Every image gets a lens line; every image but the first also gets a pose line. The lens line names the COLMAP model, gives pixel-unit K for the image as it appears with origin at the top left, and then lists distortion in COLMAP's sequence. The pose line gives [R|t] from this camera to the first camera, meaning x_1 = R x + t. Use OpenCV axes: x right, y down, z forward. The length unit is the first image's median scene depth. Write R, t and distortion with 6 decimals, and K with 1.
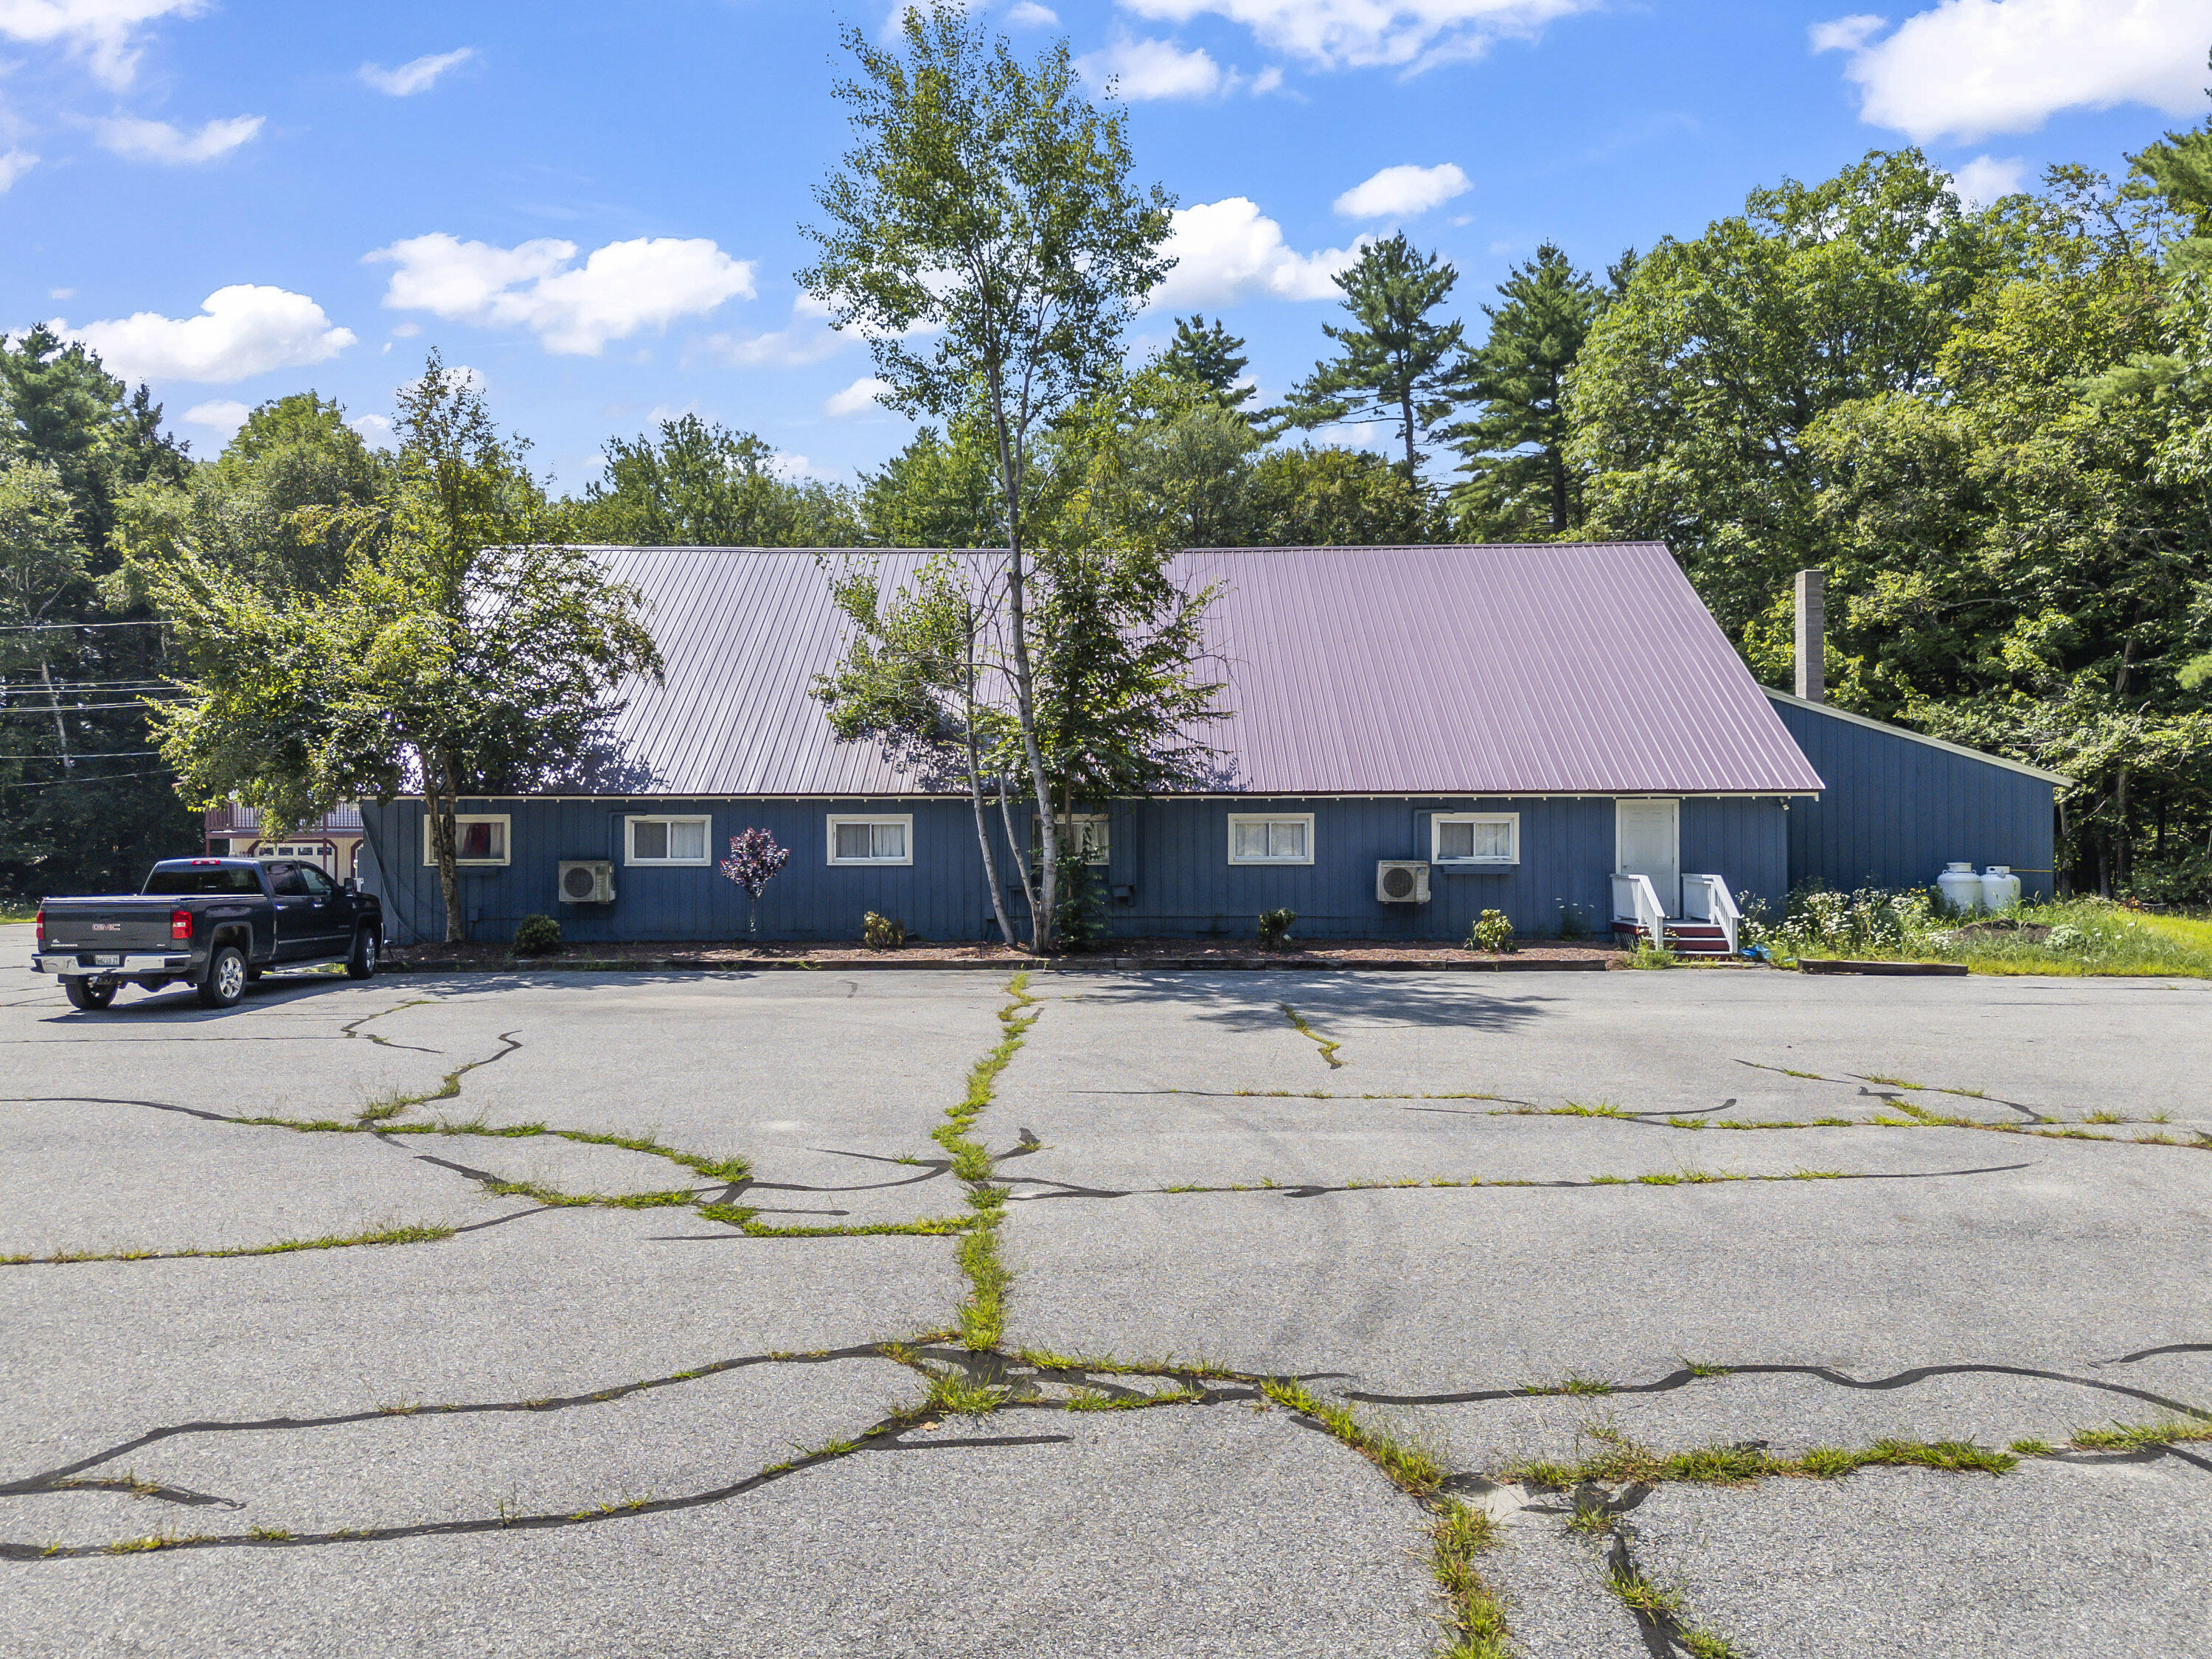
lens RADIAL K [[1586.4, 0, 1106.0], [0, 1586.4, 829.5], [0, 0, 1]] dist [0.053978, -0.038662]
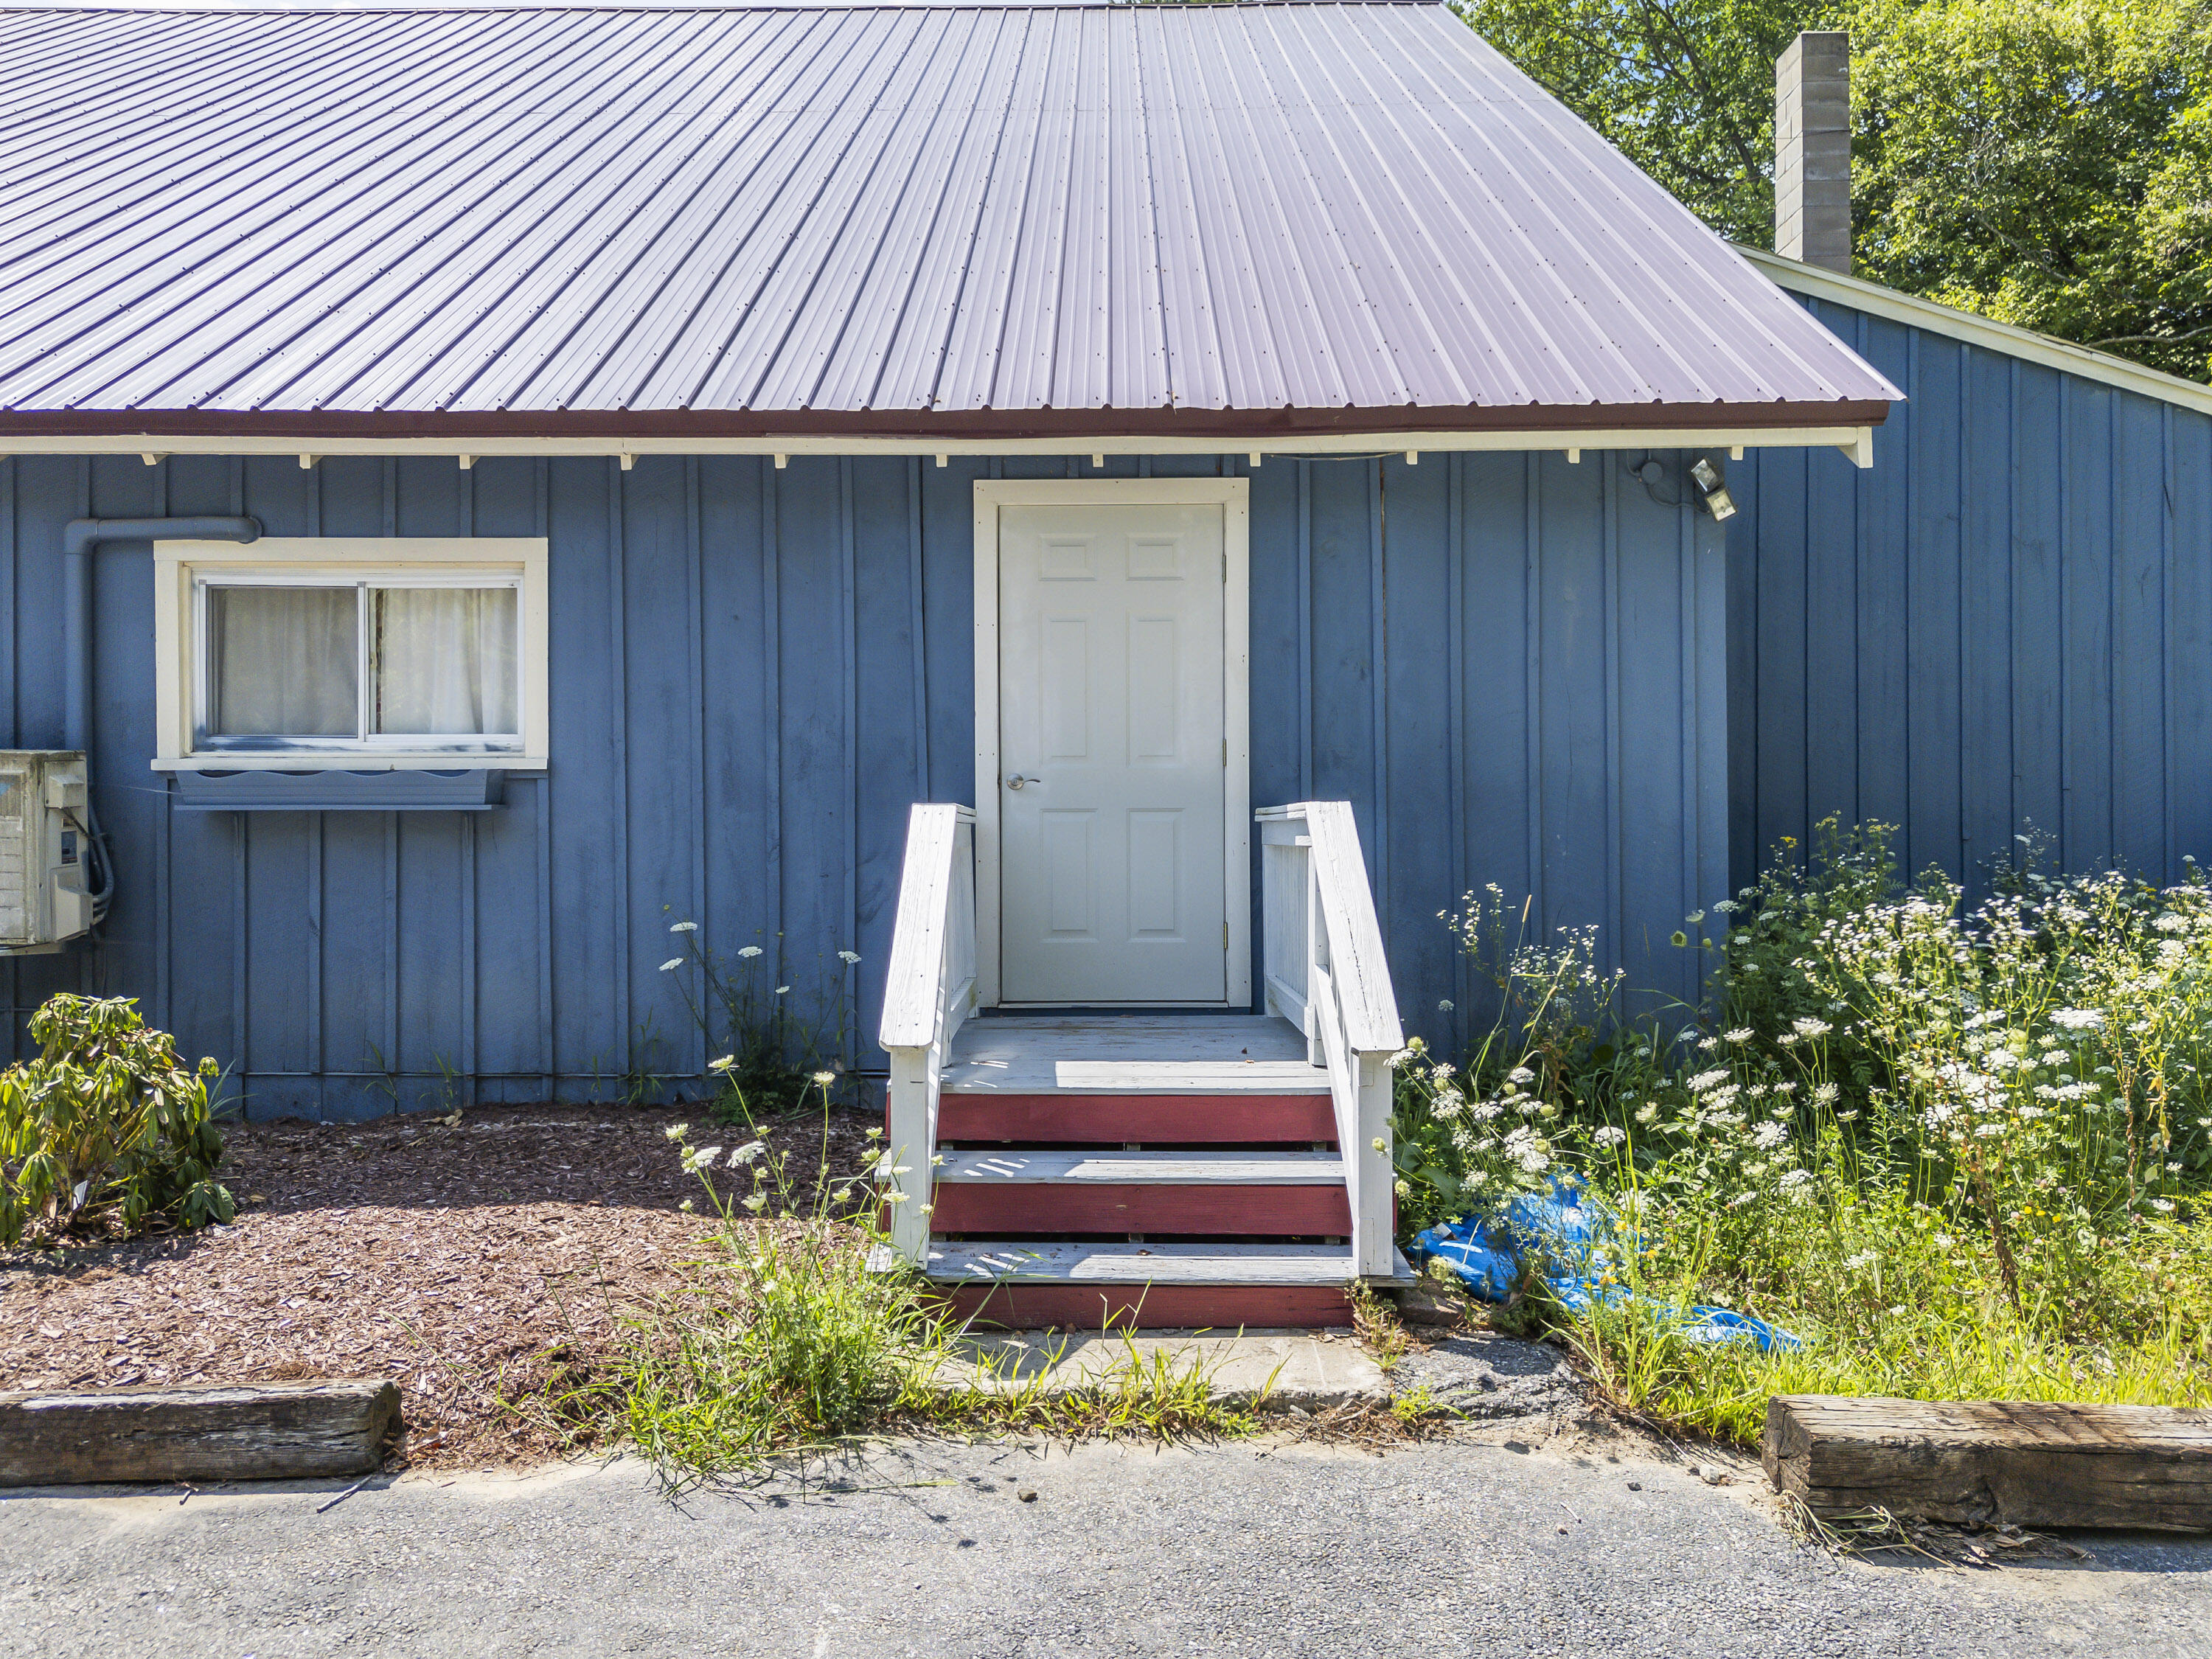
lens RADIAL K [[1586.4, 0, 1106.0], [0, 1586.4, 829.5], [0, 0, 1]] dist [0.053978, -0.038662]
pose [[0.999957, -0.000294, 0.009259, 0.341068], [0.000357, 0.999977, -0.006779, 0.032329], [-0.009257, 0.006782, 0.999934, 0.787669]]
